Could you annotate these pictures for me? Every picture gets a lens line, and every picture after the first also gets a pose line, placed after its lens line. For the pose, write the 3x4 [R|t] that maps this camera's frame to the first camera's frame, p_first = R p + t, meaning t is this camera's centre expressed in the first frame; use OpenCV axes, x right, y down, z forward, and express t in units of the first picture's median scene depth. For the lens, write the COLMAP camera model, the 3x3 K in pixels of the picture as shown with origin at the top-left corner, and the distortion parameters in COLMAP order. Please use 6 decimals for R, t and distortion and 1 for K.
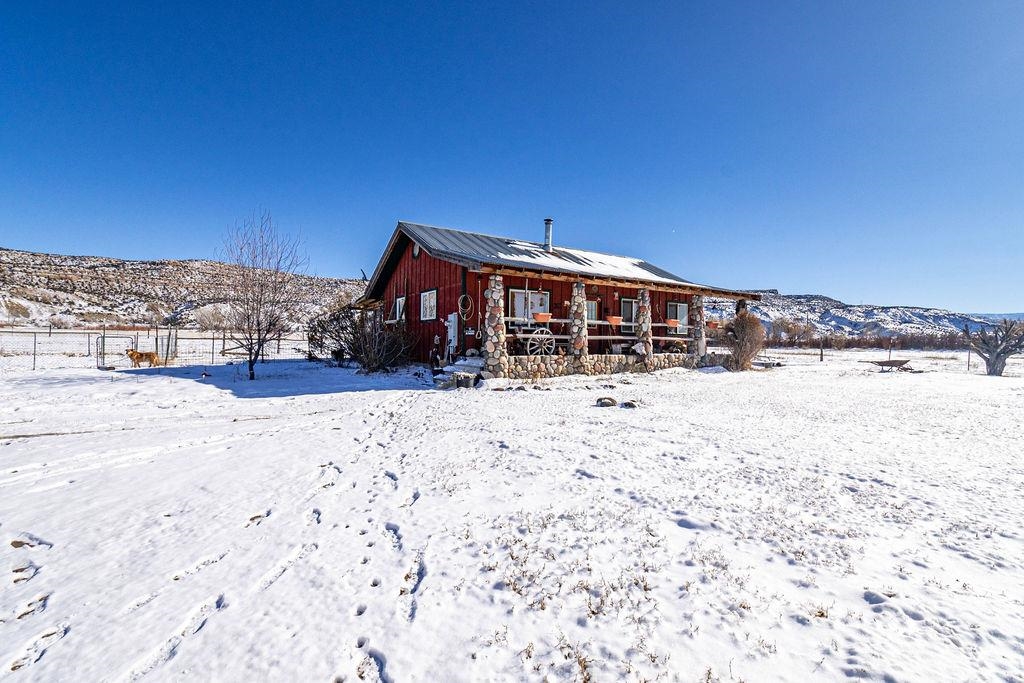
lens RADIAL K [[459.5, 0, 508.2], [0, 459.5, 340.0], [0, 0, 1]] dist [0.001505, -0.002258]
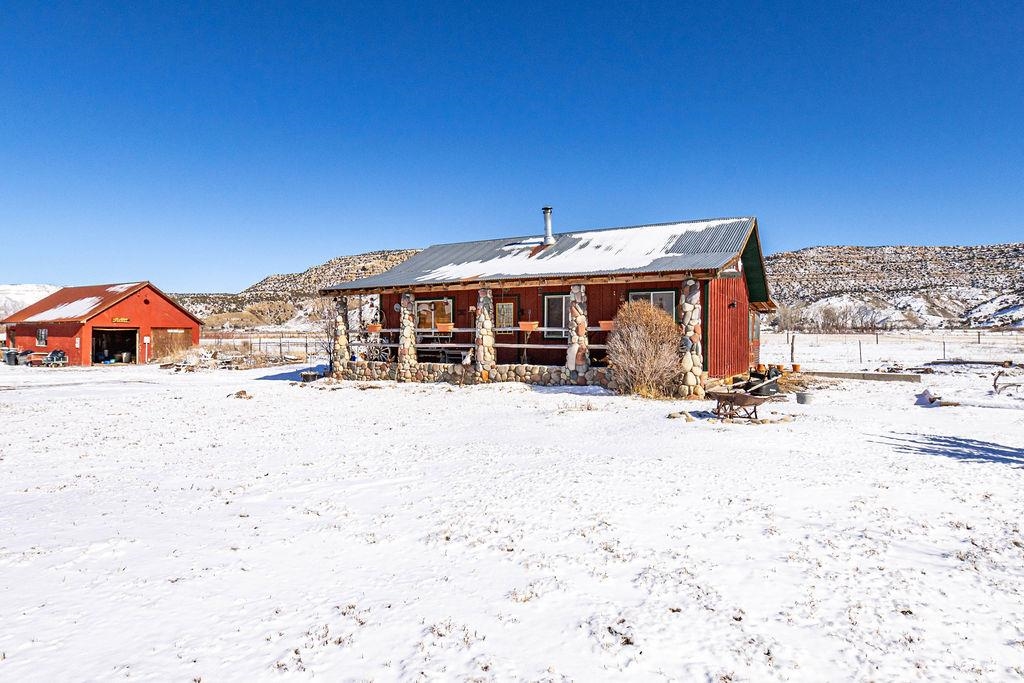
lens RADIAL K [[579.8, 0, 506.0], [0, 579.8, 340.4], [0, 0, 1]] dist [0.003700, -0.003003]
pose [[0.458616, -0.008215, -0.888597, 1.022604], [0.006227, 0.999962, -0.006031, -0.005699], [0.888613, -0.002767, 0.458650, 0.428531]]
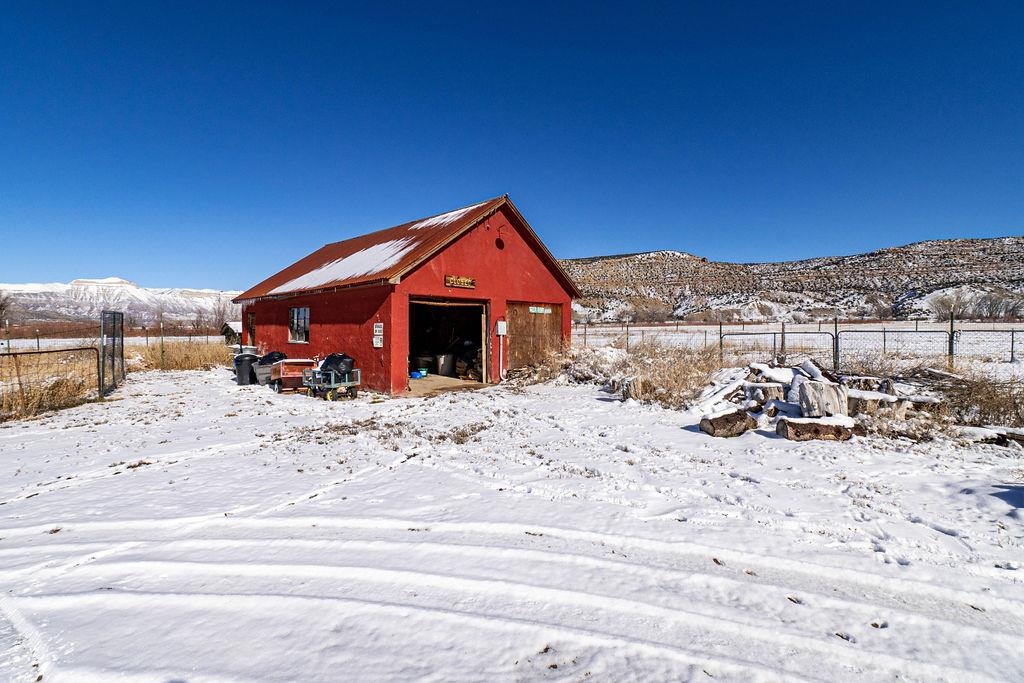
lens RADIAL K [[459.5, 0, 509.7], [0, 459.5, 340.5], [0, 0, 1]] dist [0.001505, -0.002258]
pose [[0.245828, 0.005763, -0.969296, -0.400616], [0.011621, 0.999893, 0.008892, -0.013306], [0.969244, -0.013450, 0.245735, 0.130898]]
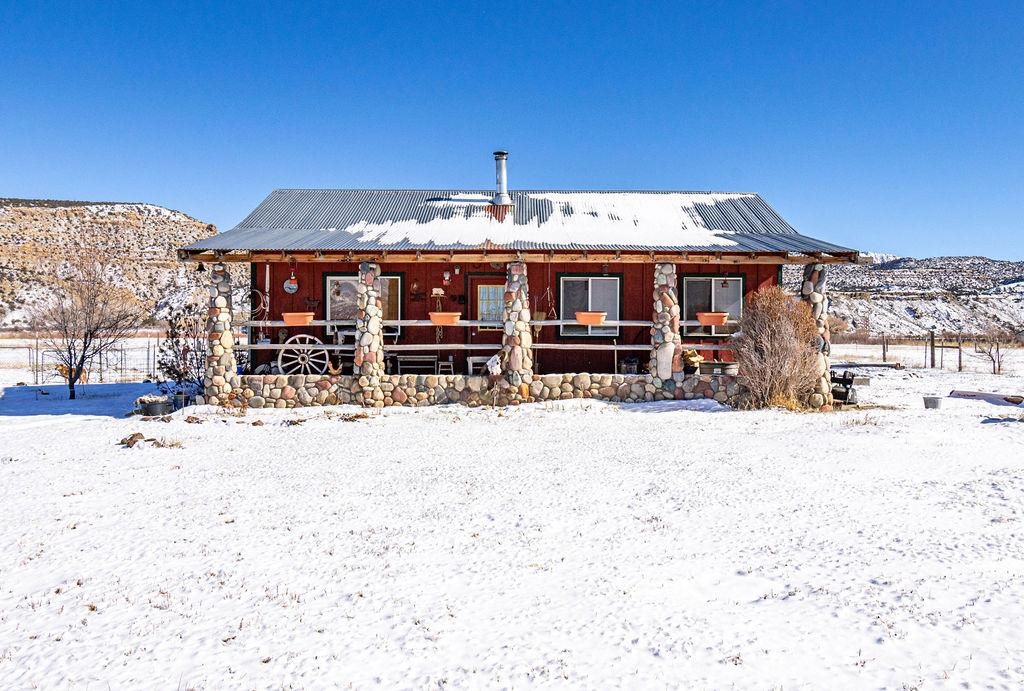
lens RADIAL K [[790.7, 0, 508.5], [0, 790.7, 344.2], [0, 0, 1]] dist [-0.003305, 0.005398]
pose [[0.842252, -0.011813, -0.538955, 0.657729], [0.010128, 0.999930, -0.006090, -0.001121], [0.538989, -0.000329, 0.842313, 0.123930]]
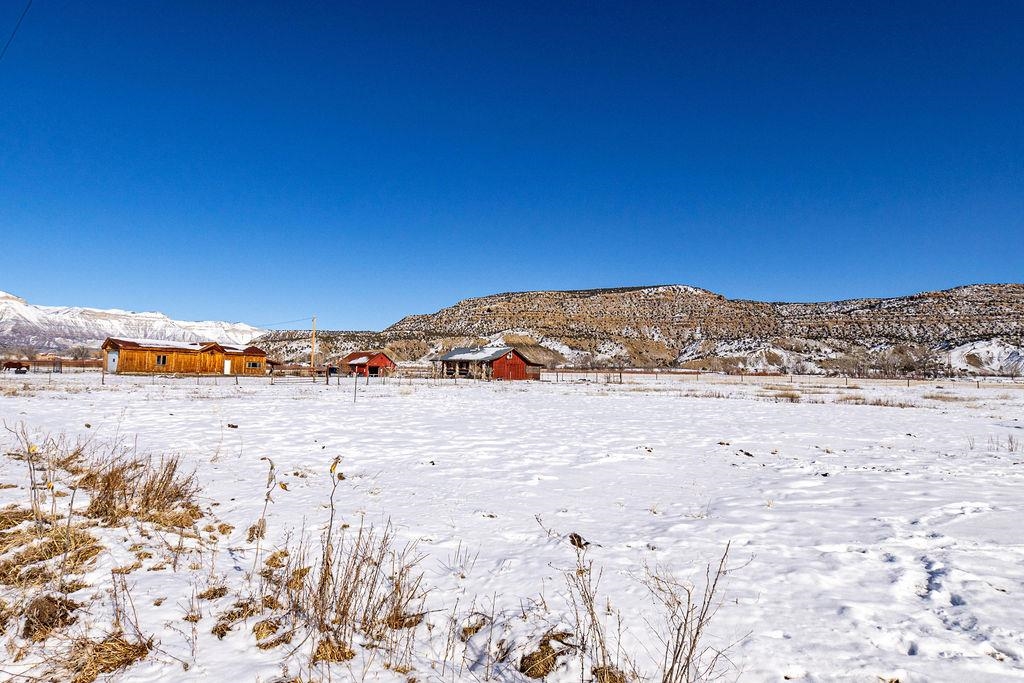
lens RADIAL K [[579.8, 0, 500.0], [0, 579.8, 344.3], [0, 0, 1]] dist [0.003700, -0.003003]
pose [[0.250179, -0.057080, -0.966516, 4.810711], [-0.019007, 0.997779, -0.063846, 0.067099], [0.968013, 0.034344, 0.248538, -0.022798]]
